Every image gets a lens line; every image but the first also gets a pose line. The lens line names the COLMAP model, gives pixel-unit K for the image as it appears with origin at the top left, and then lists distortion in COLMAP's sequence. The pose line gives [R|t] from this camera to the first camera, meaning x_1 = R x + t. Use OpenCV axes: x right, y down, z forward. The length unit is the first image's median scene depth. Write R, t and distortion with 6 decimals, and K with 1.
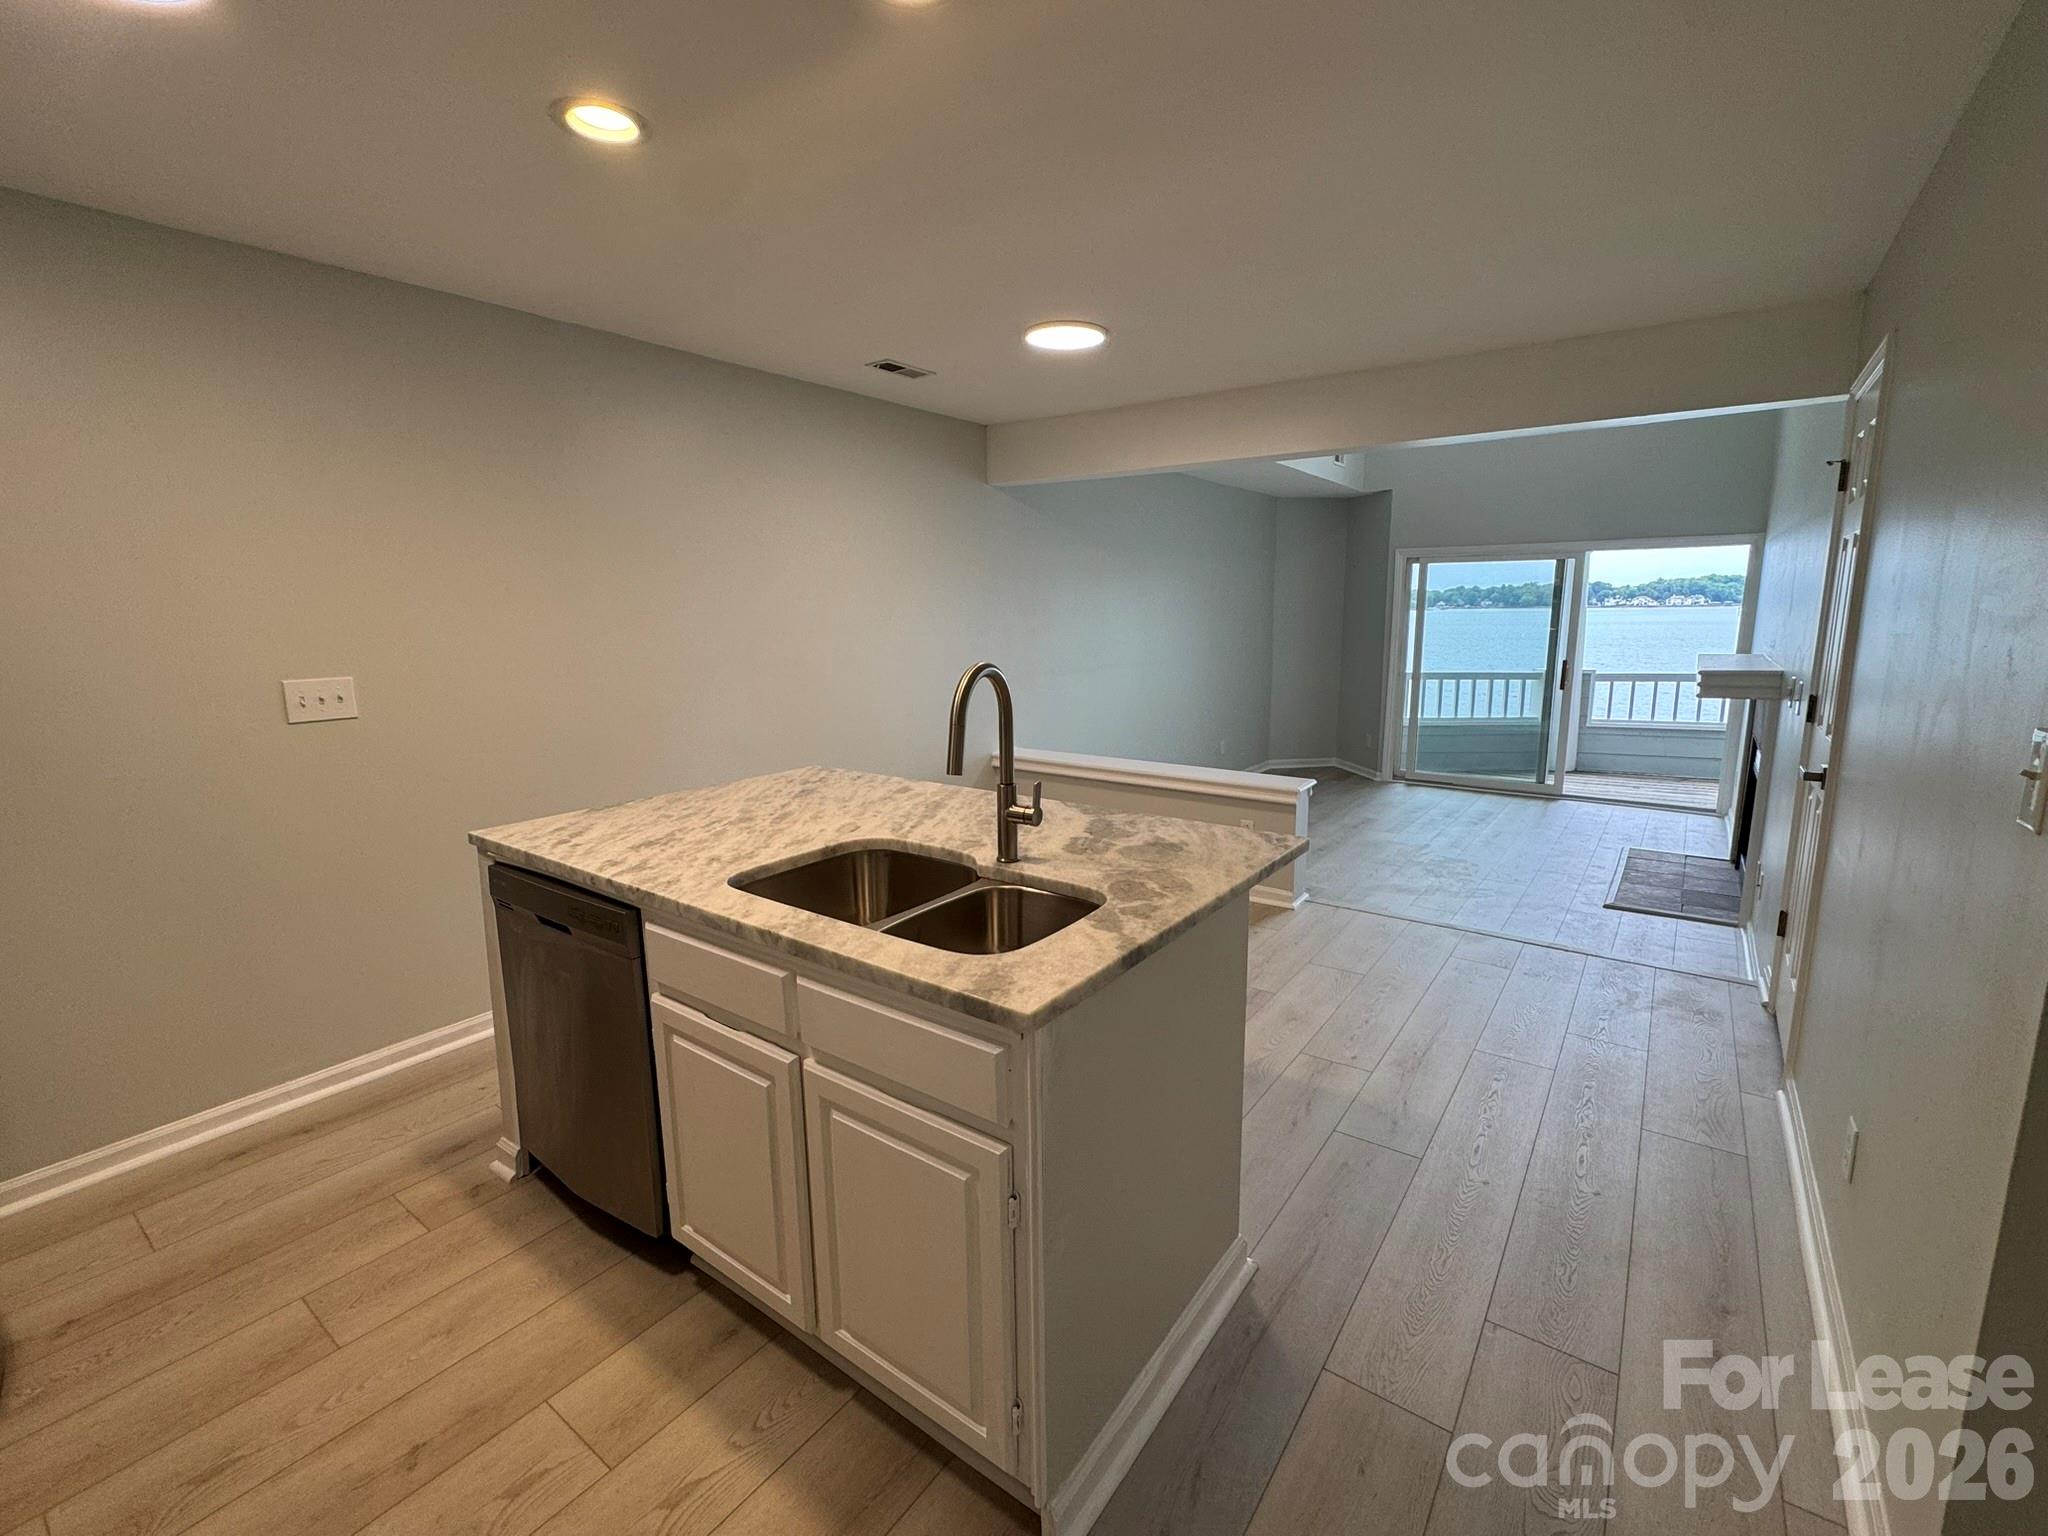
lens RADIAL K [[899.7, 0, 1019.6], [0, 899.7, 754.8], [0, 0, 1]] dist [0.005126, -0.000062]
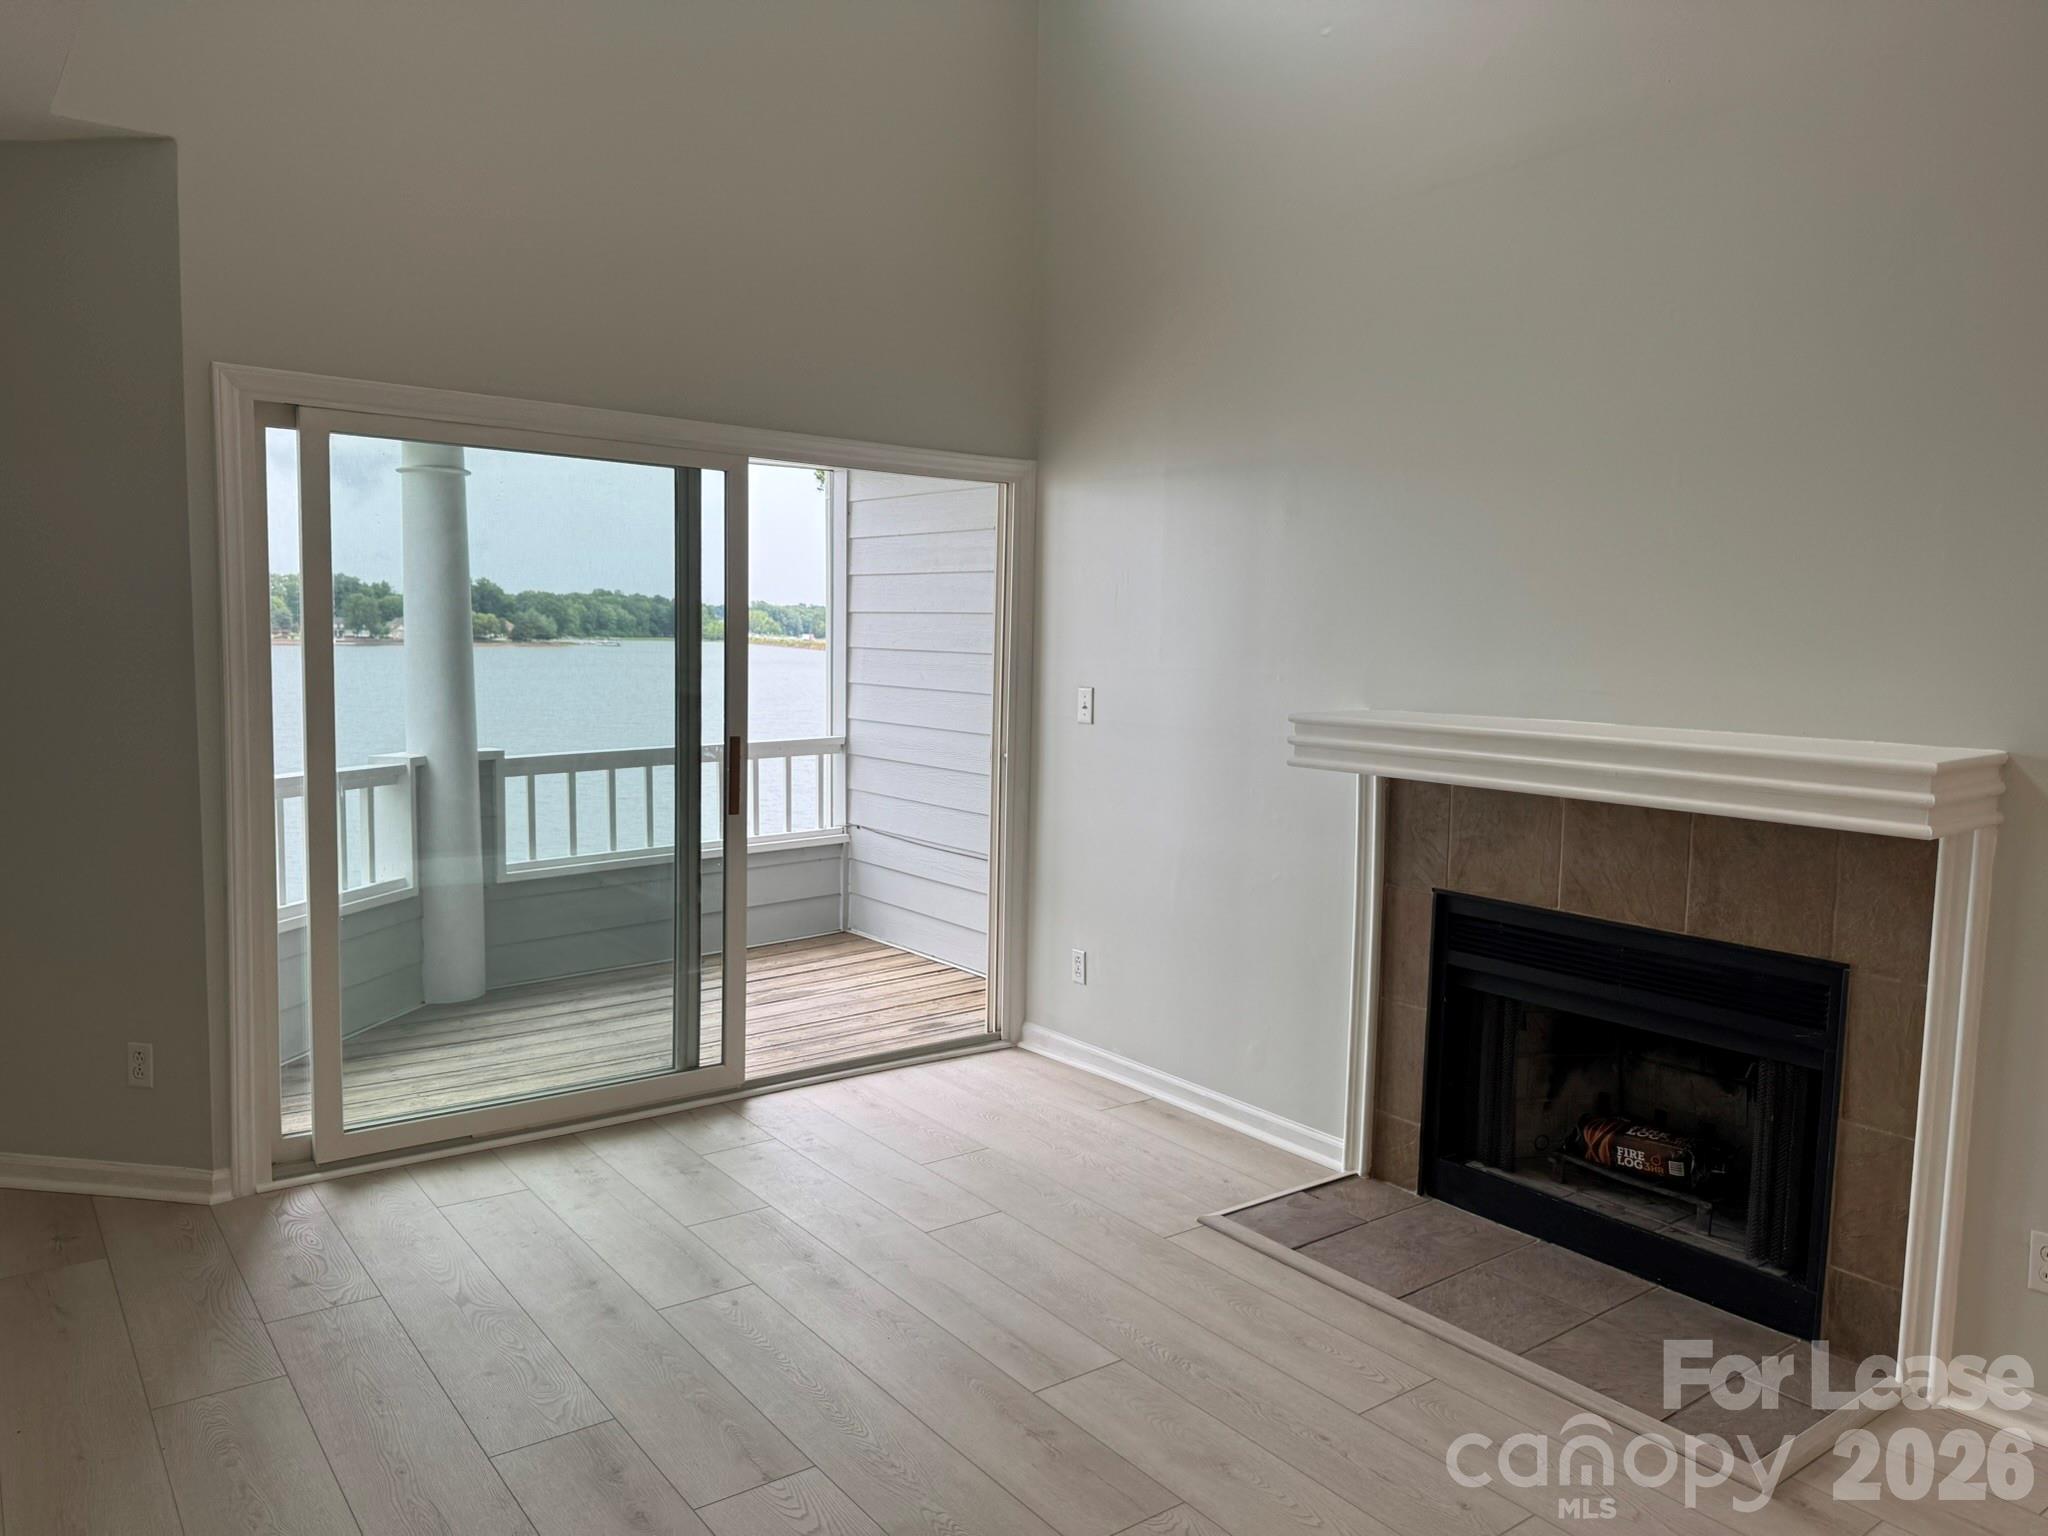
lens RADIAL K [[1444.2, 0, 1017.1], [0, 1444.2, 766.6], [0, 0, 1]] dist [0.066970, -0.077070]
pose [[0.286167, -0.071420, 0.955514, 0.056170], [0.134834, 0.990297, 0.033639, -0.096255], [-0.948646, 0.119209, 0.293020, 0.704752]]
